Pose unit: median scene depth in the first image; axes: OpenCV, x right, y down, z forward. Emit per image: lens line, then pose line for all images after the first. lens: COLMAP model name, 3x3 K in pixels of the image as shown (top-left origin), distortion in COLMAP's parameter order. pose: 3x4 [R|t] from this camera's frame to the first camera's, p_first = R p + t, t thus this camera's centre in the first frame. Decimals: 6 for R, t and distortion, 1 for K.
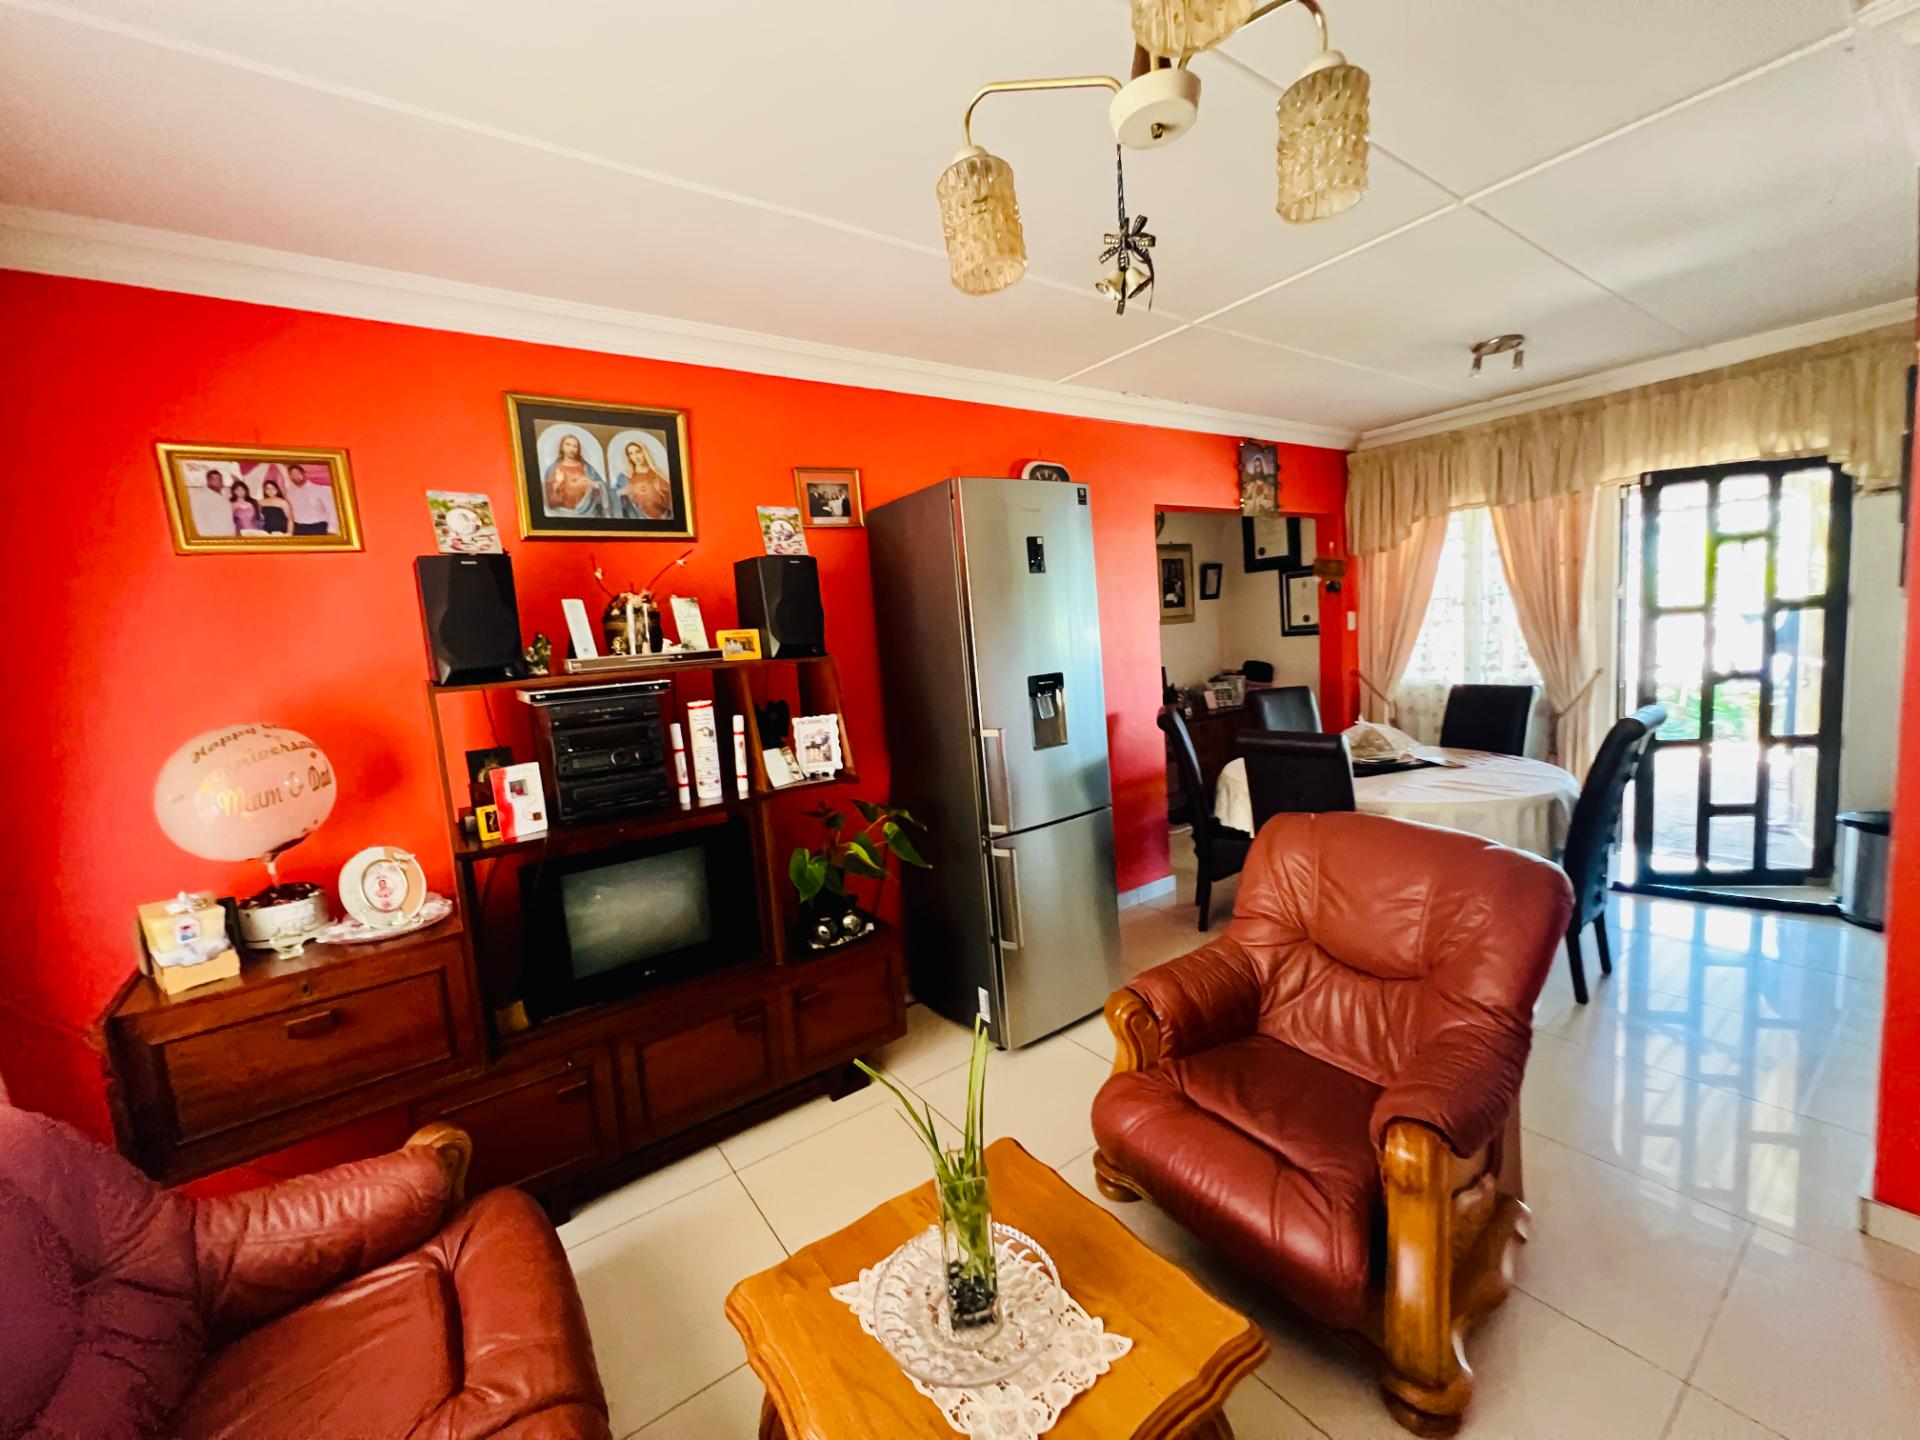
lens RADIAL K [[769.8, 0, 958.4], [0, 769.8, 717.6], [0, 0, 1]] dist [-0.004181, 0.001730]
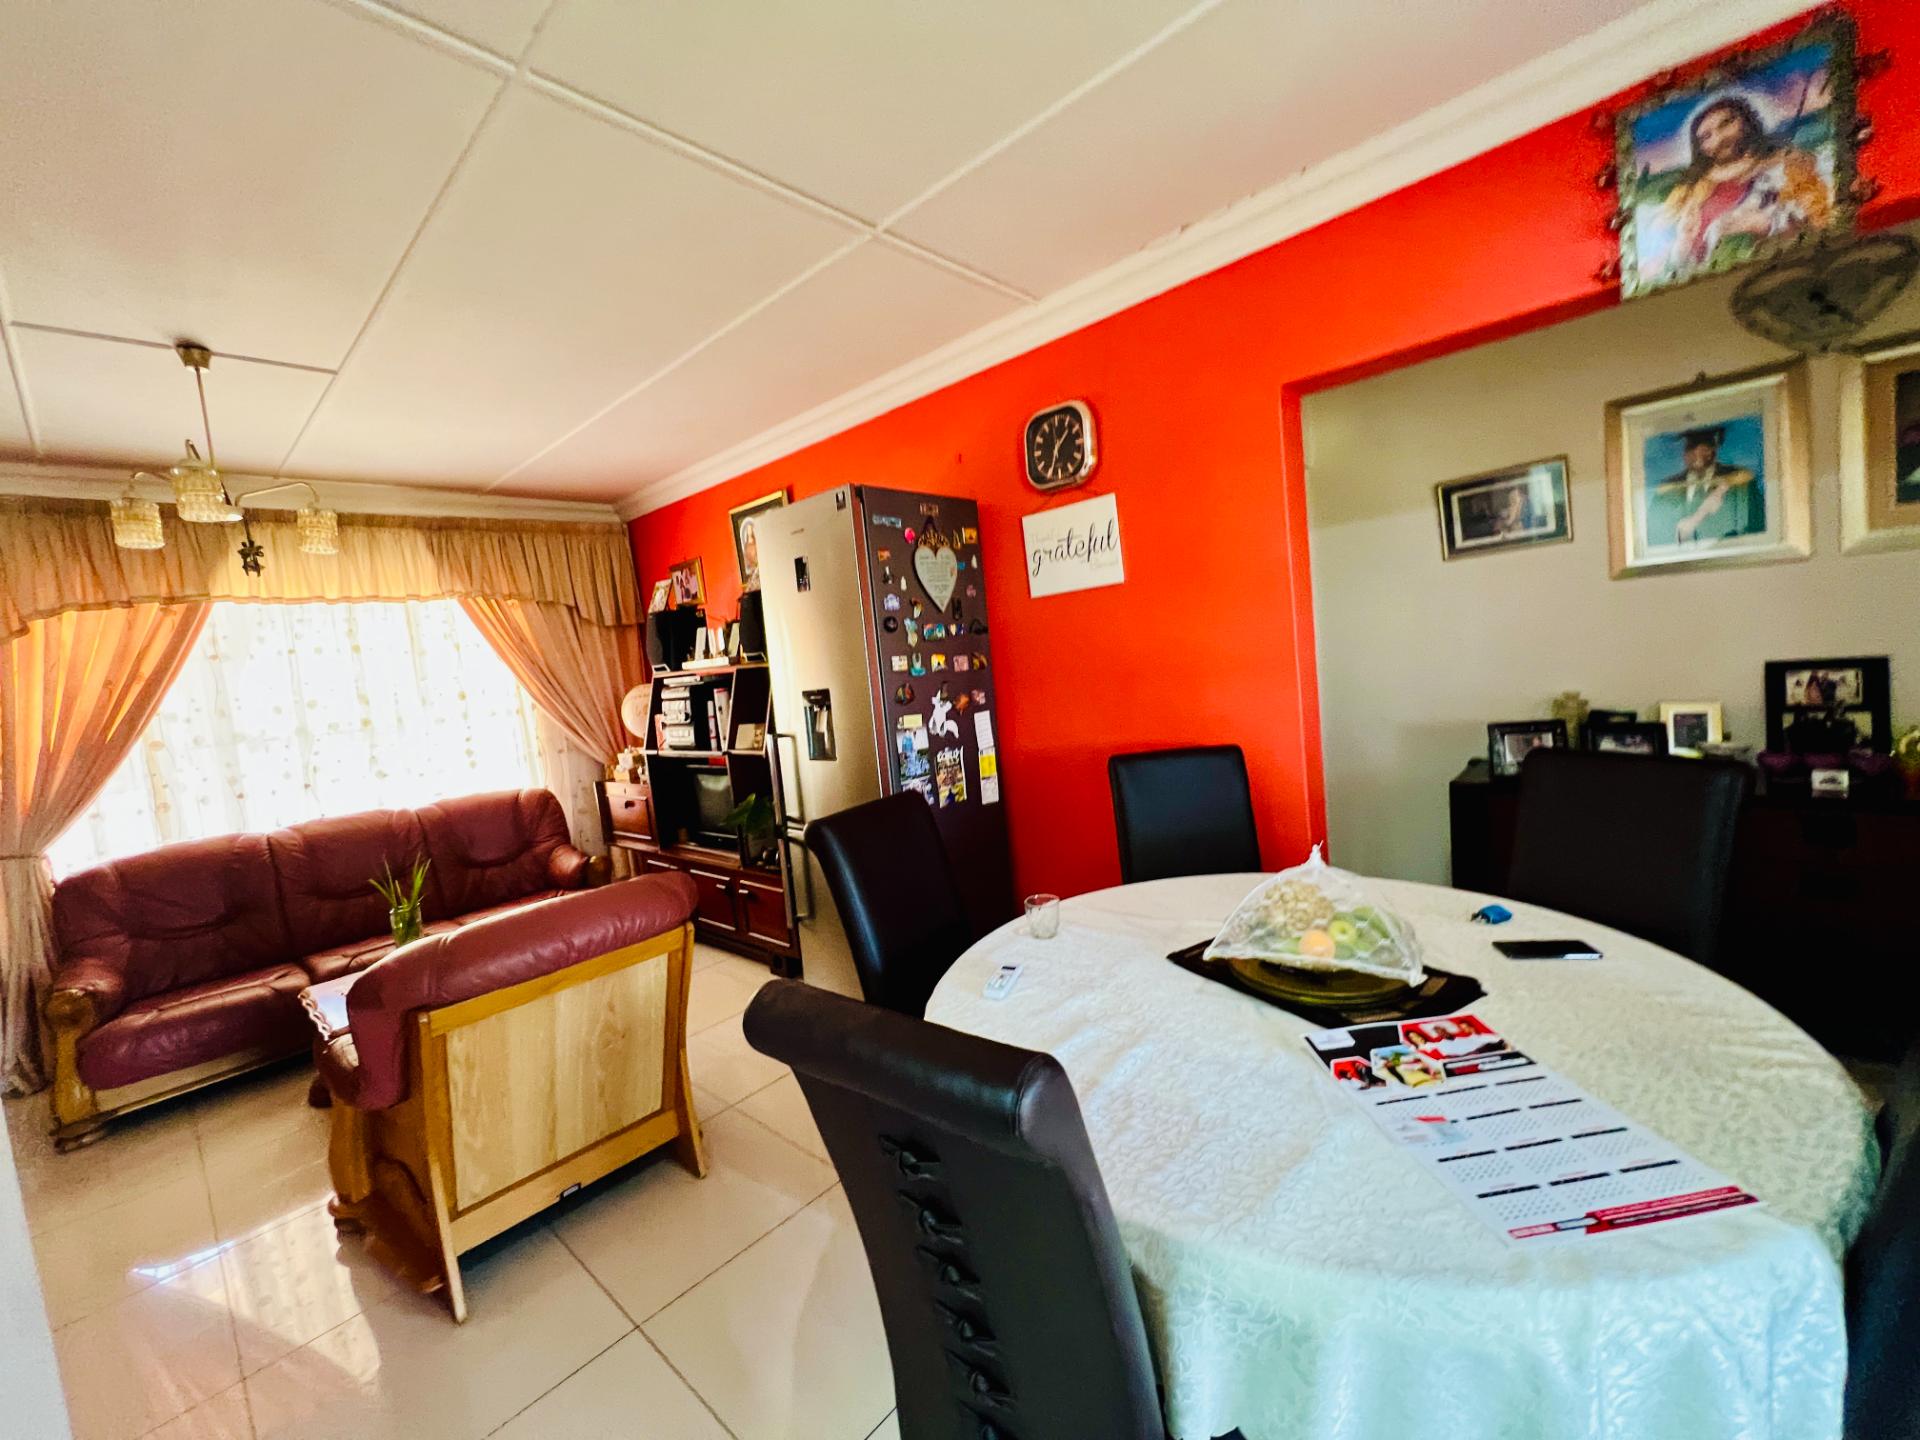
lens RADIAL K [[770.9, 0, 960.0], [0, 770.9, 720.0], [0, 0, 1]] dist [-0.001816, 0.000236]
pose [[0.215250, 0.134988, -0.967184, 0.926741], [-0.025175, 0.990838, 0.132687, -0.125993], [0.976234, -0.004212, 0.216676, 0.774785]]
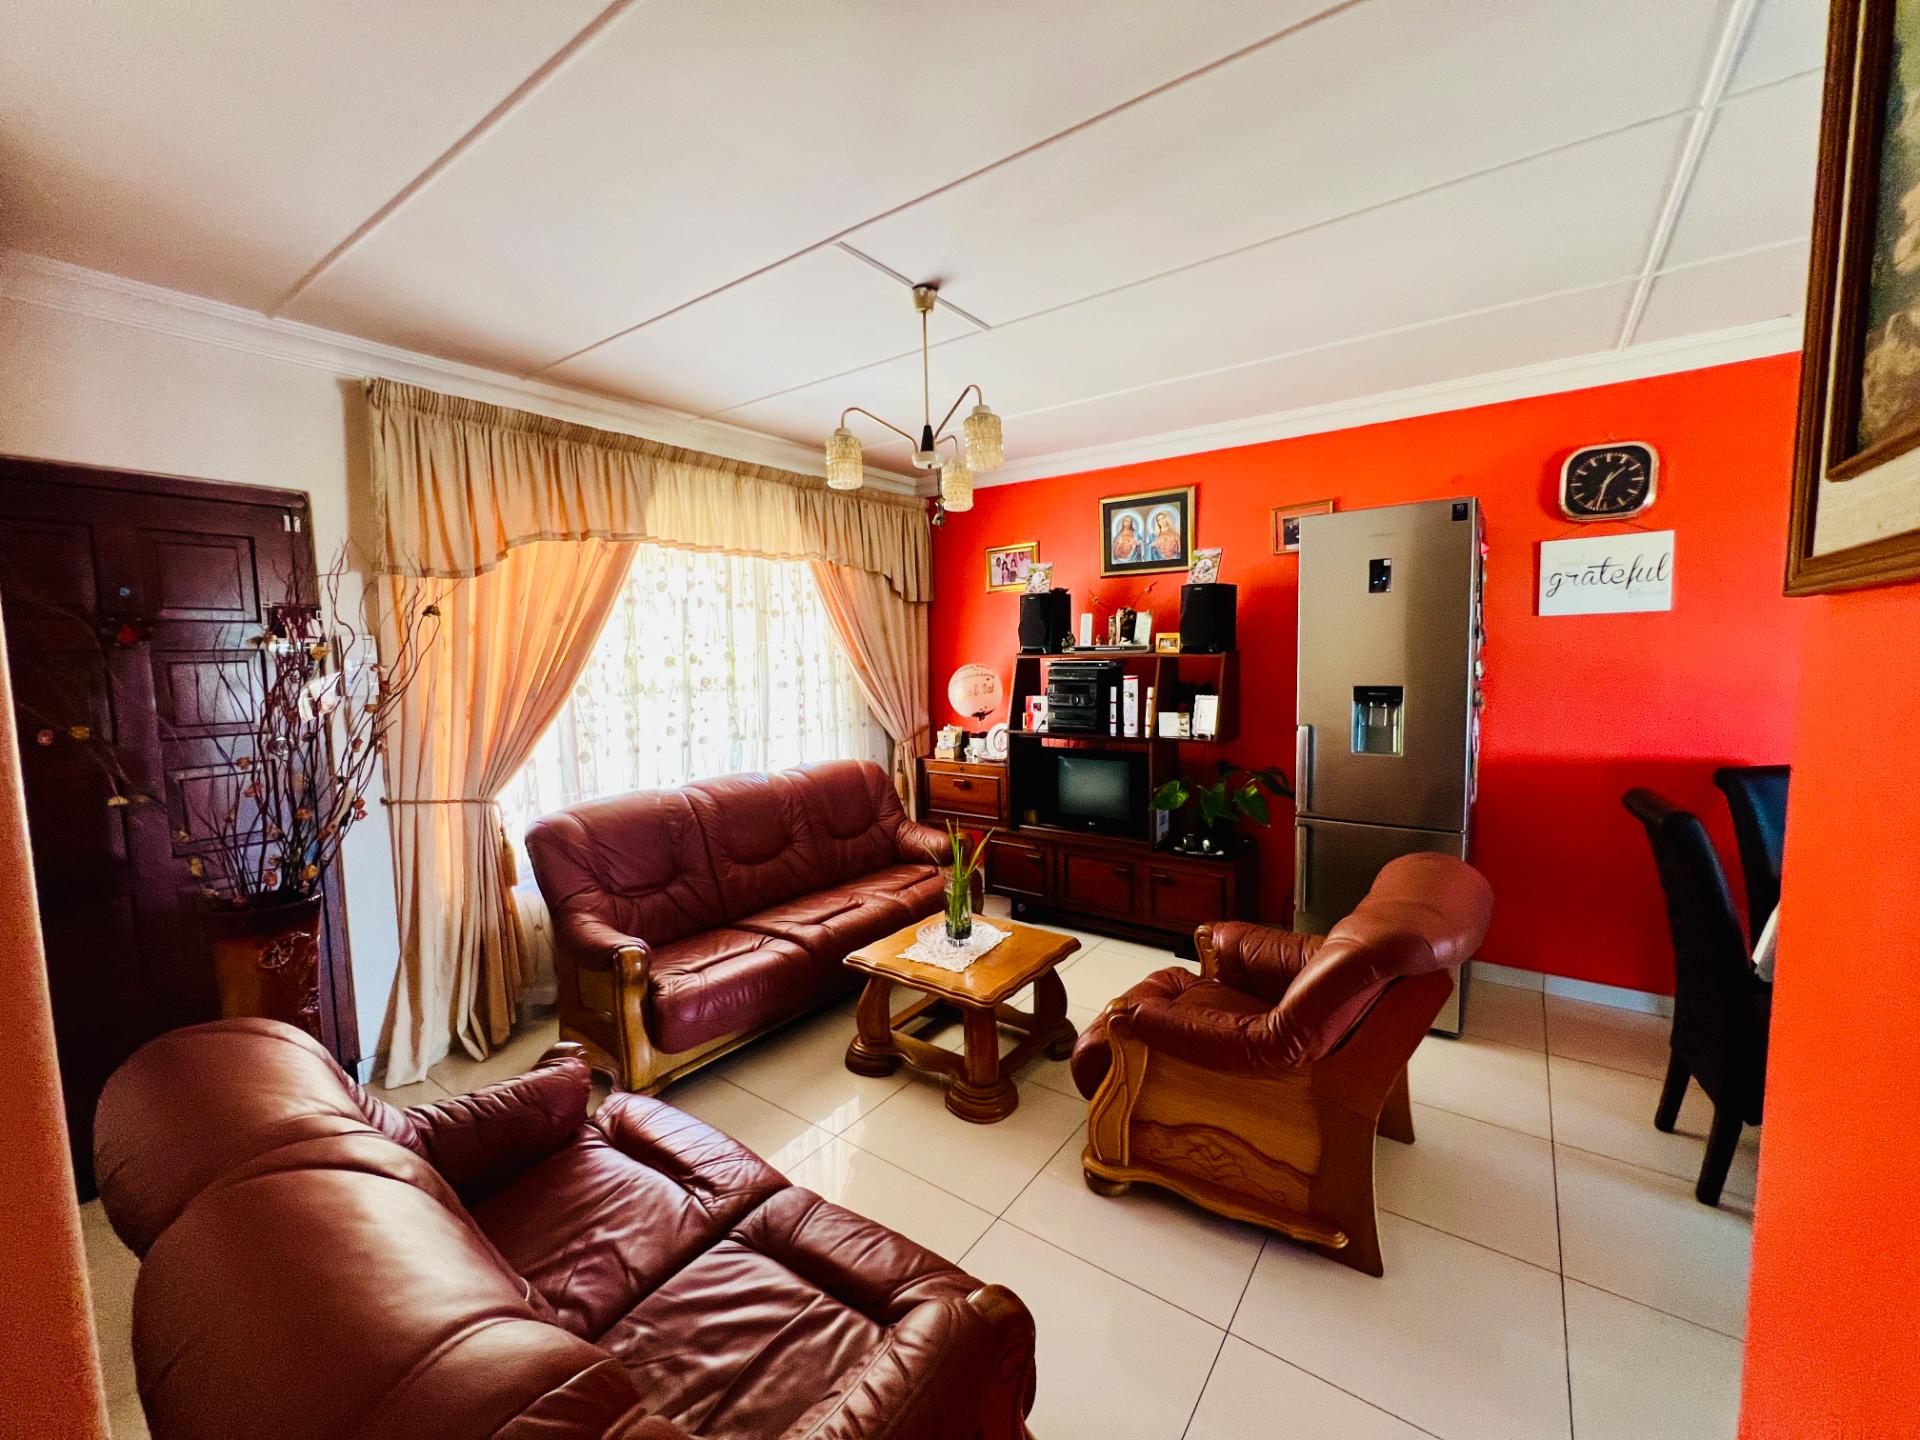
lens RADIAL K [[761.6, 0, 960.0], [0, 761.6, 720.0], [0, 0, 1]] dist [0.000207, 0.000347]
pose [[0.316077, 0.157561, -0.935559, 0.751022], [-0.109830, 0.985560, 0.128876, -0.066717], [0.942355, 0.062017, 0.328818, 0.078289]]
